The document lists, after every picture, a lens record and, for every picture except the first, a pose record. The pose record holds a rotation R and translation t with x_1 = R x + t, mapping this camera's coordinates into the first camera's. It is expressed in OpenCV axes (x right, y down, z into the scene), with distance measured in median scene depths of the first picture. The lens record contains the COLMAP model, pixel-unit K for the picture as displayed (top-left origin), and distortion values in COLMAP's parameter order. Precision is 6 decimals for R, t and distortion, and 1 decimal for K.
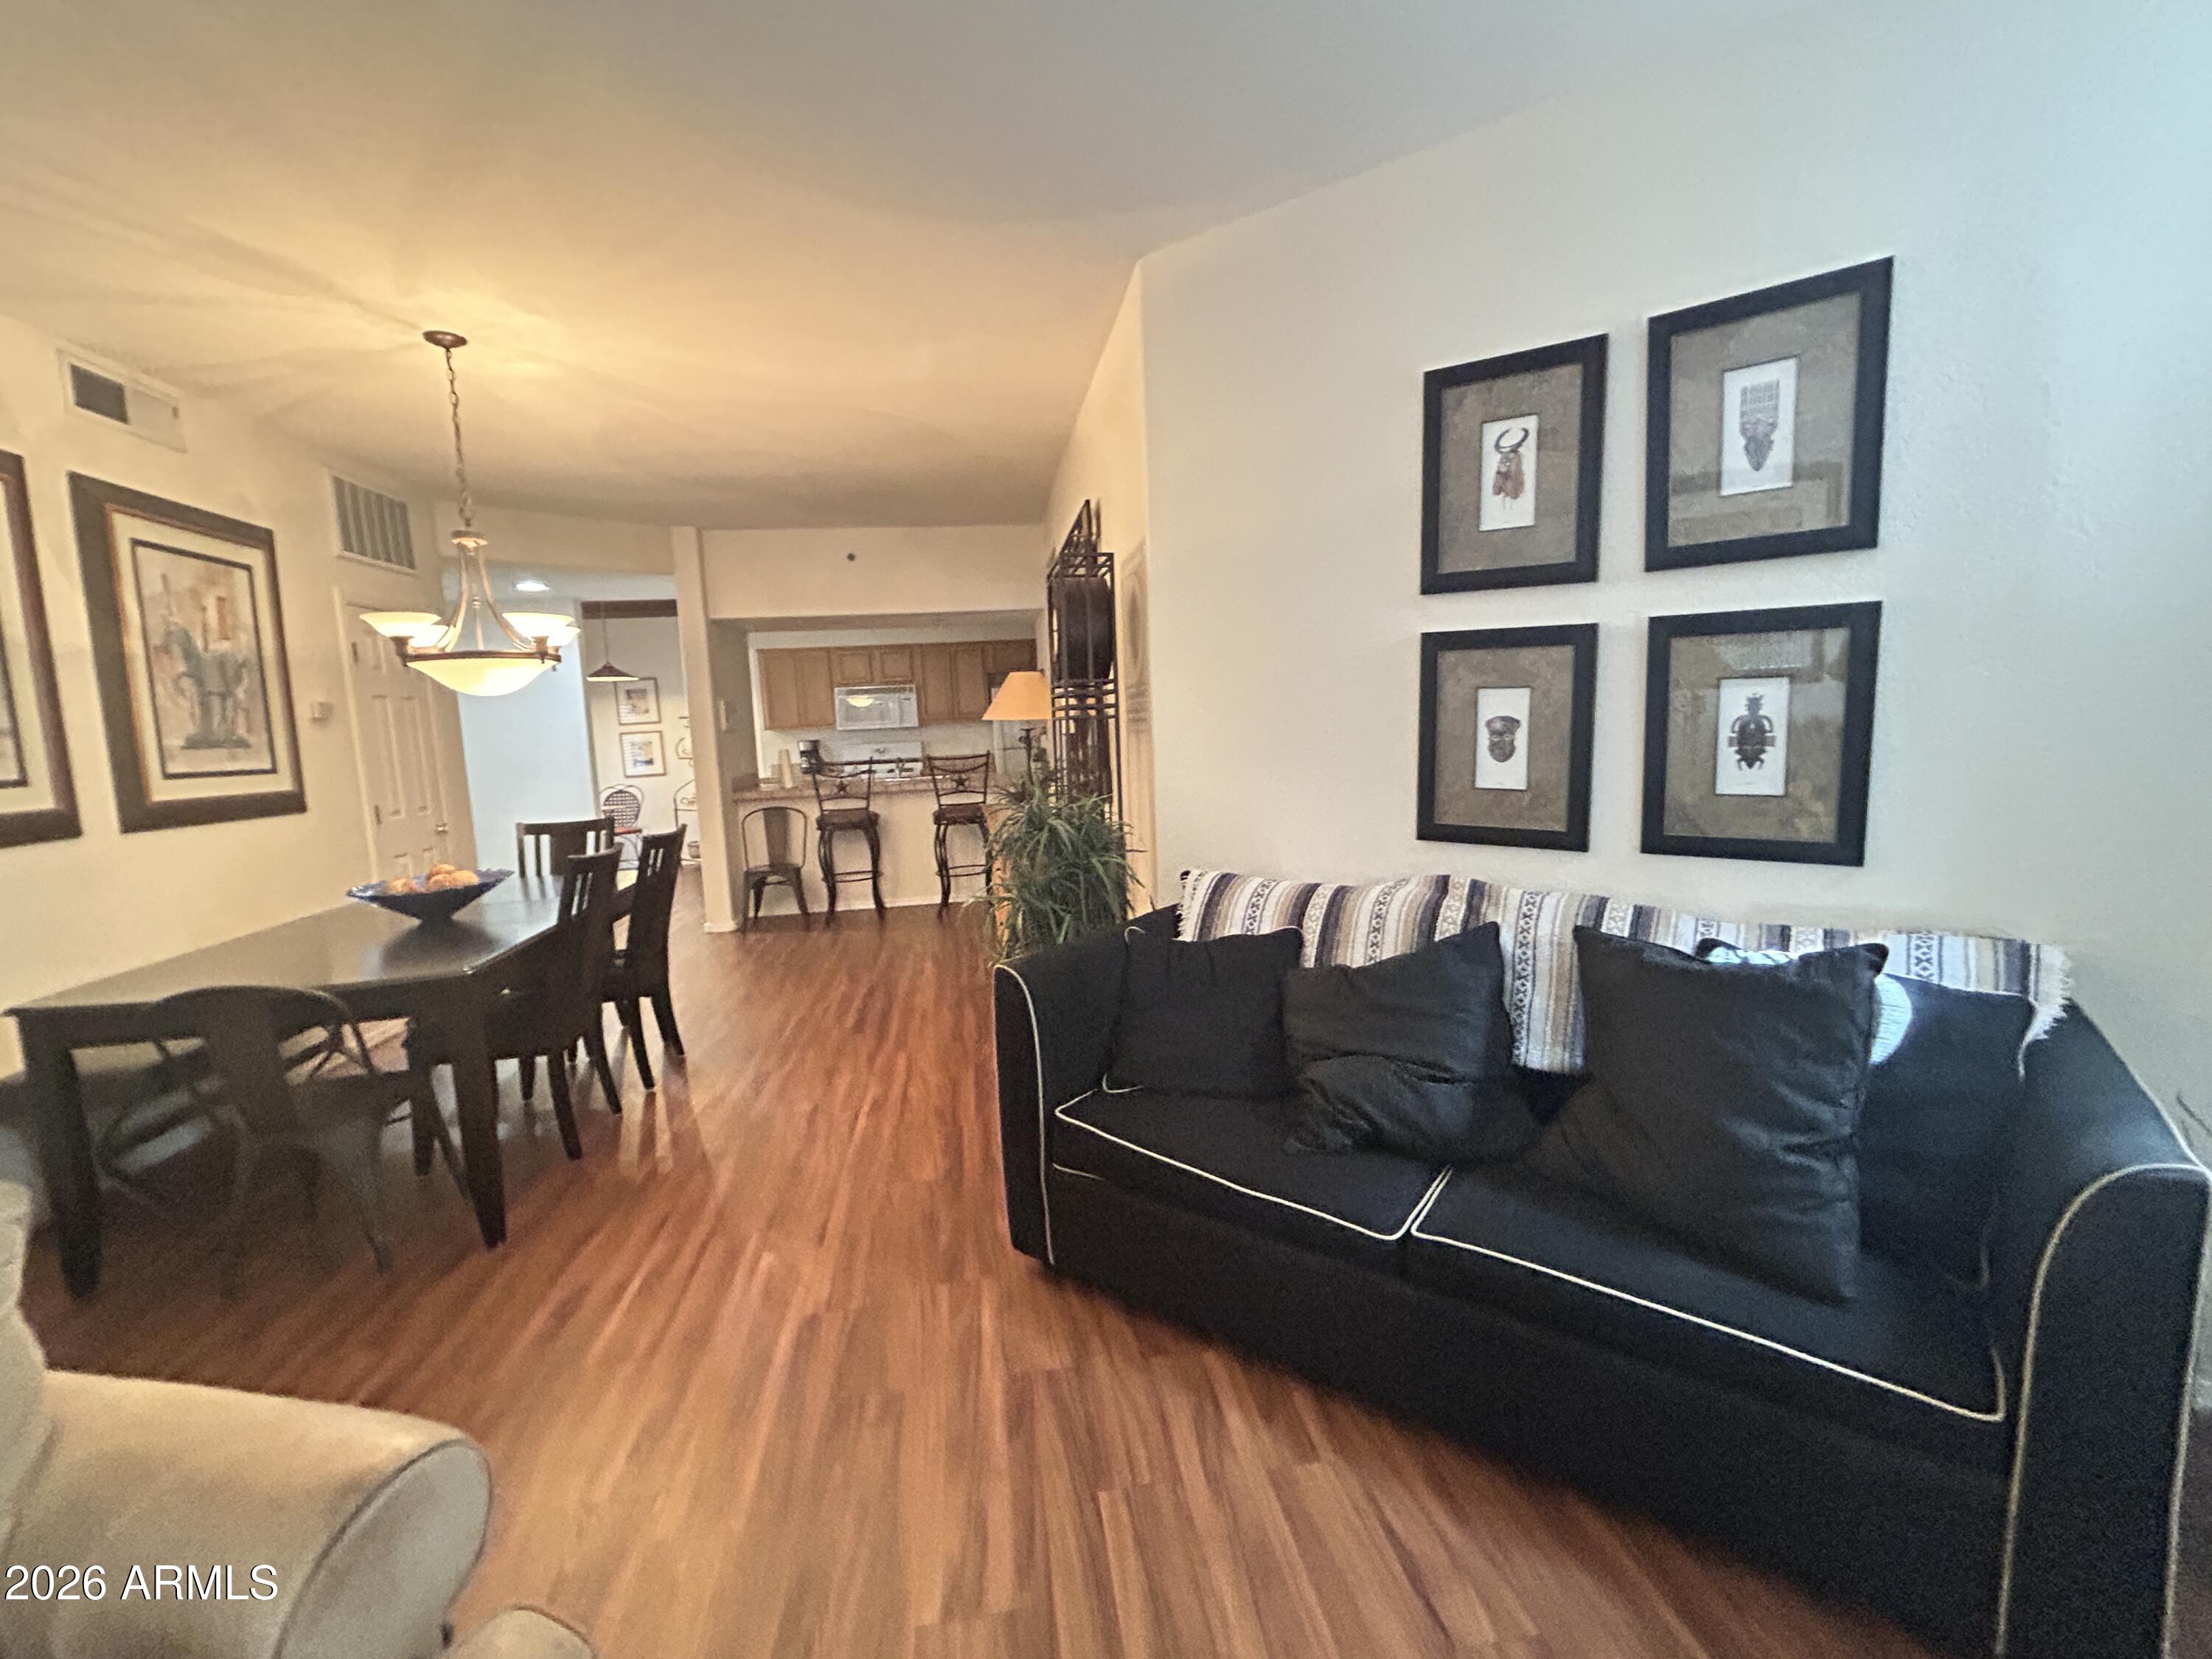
lens RADIAL K [[974.7, 0, 1100.7], [0, 974.7, 817.2], [0, 0, 1]] dist [-0.002121, -0.000203]
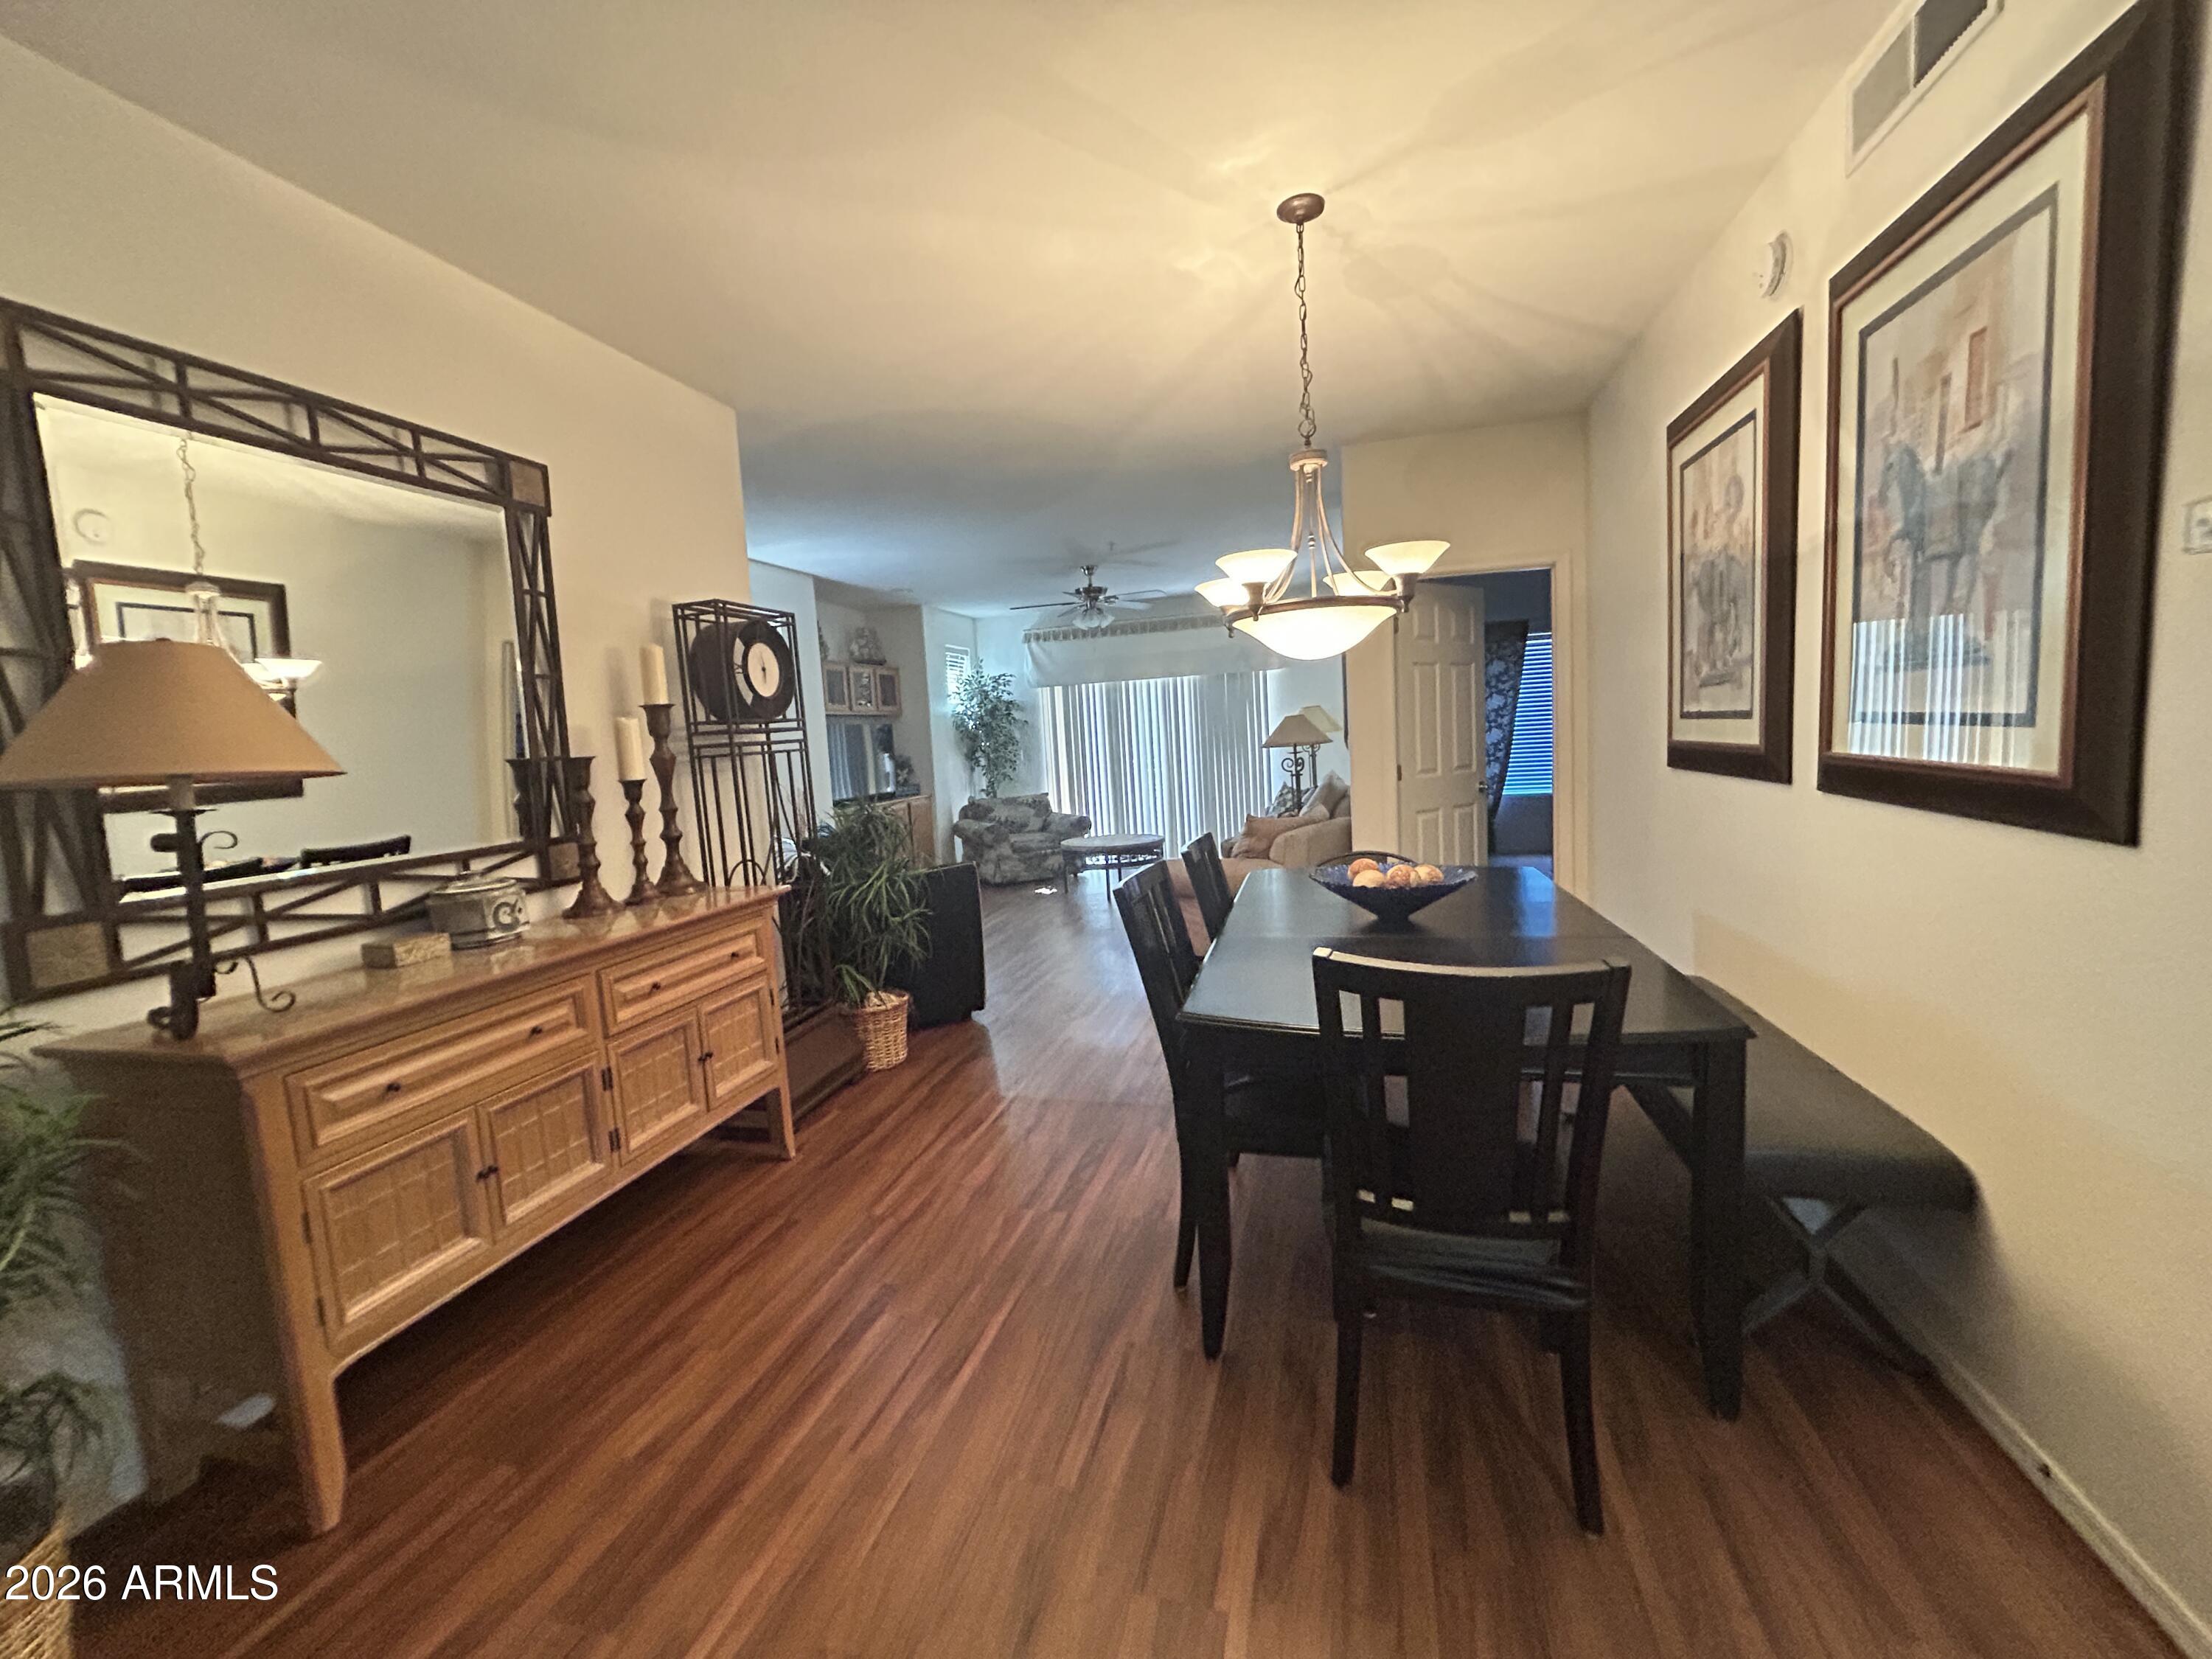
lens RADIAL K [[893.5, 0, 1103.9], [0, 893.5, 830.9], [0, 0, 1]] dist [-0.004001, 0.002432]
pose [[-0.912863, 0.056623, 0.404321, -0.732836], [0.142263, 0.972383, 0.185021, -0.143828], [-0.382679, 0.226418, -0.895707, 1.691191]]
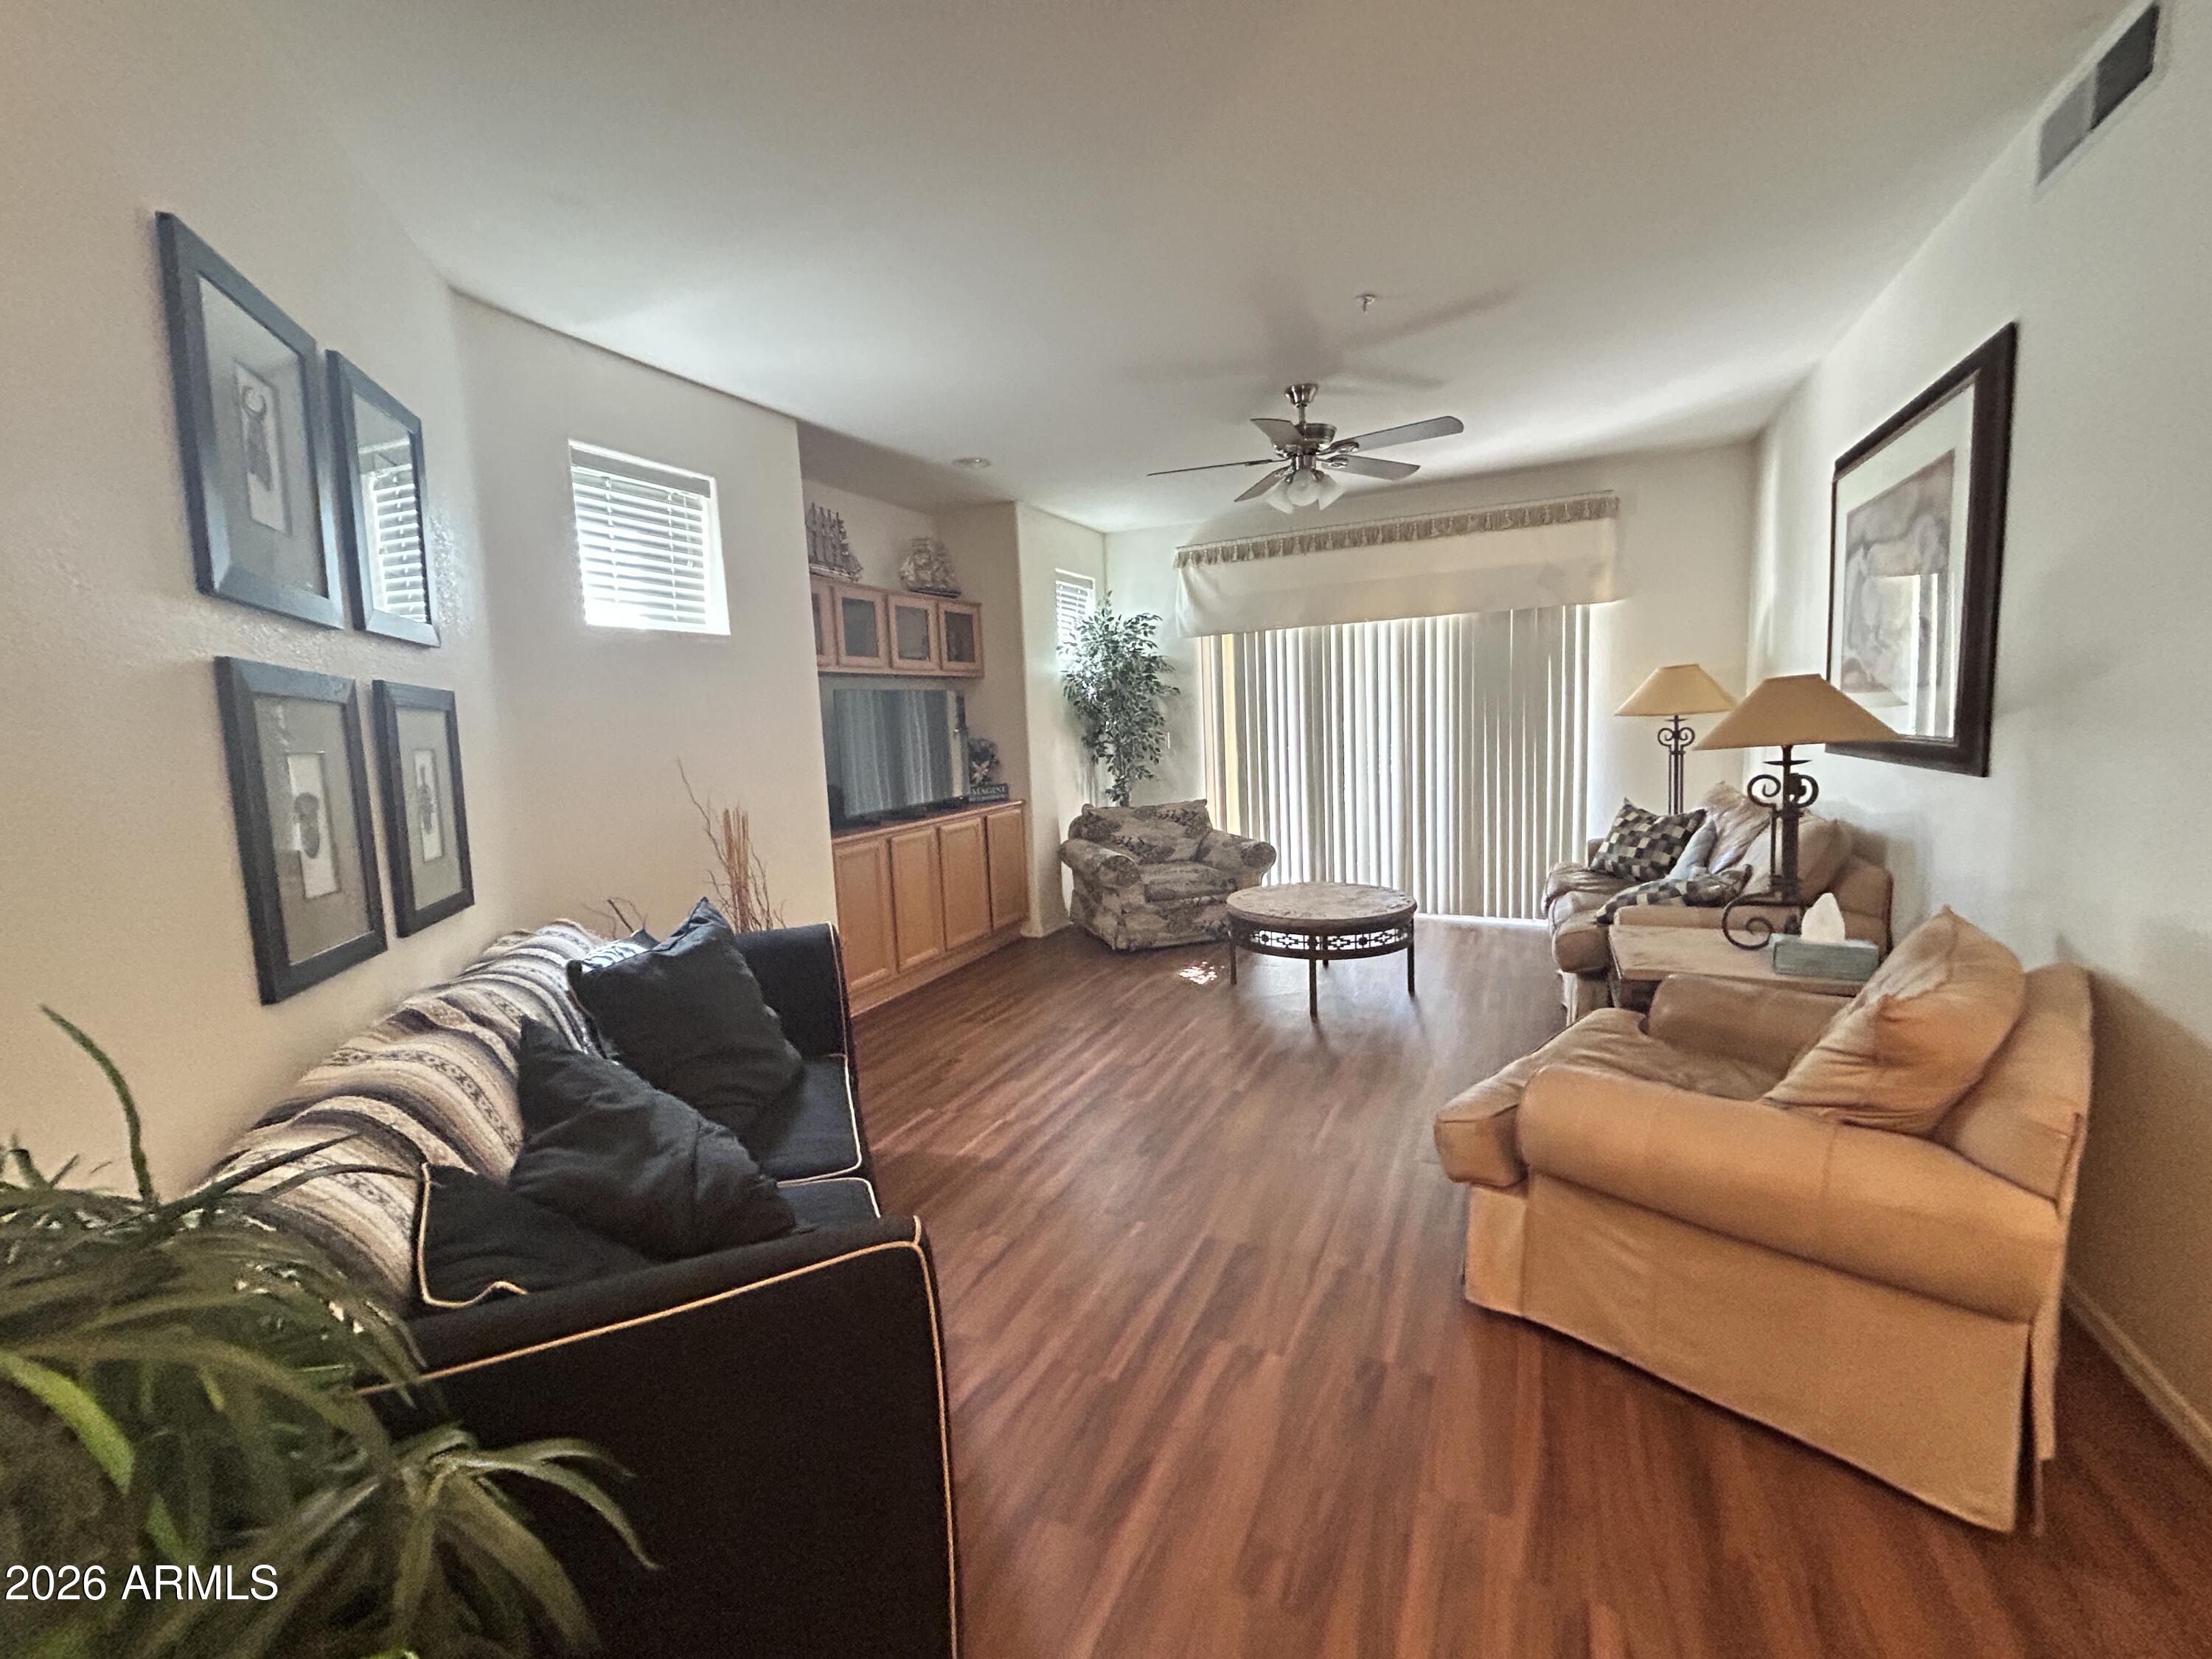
lens RADIAL K [[893.5, 0, 1113.9], [0, 893.5, 819.7], [0, 0, 1]] dist [-0.004001, 0.002432]
pose [[-0.837113, 0.019997, 0.546665, -0.296158], [0.140774, 0.973550, 0.179956, -0.082384], [-0.528607, 0.227599, -0.817786, 0.843839]]
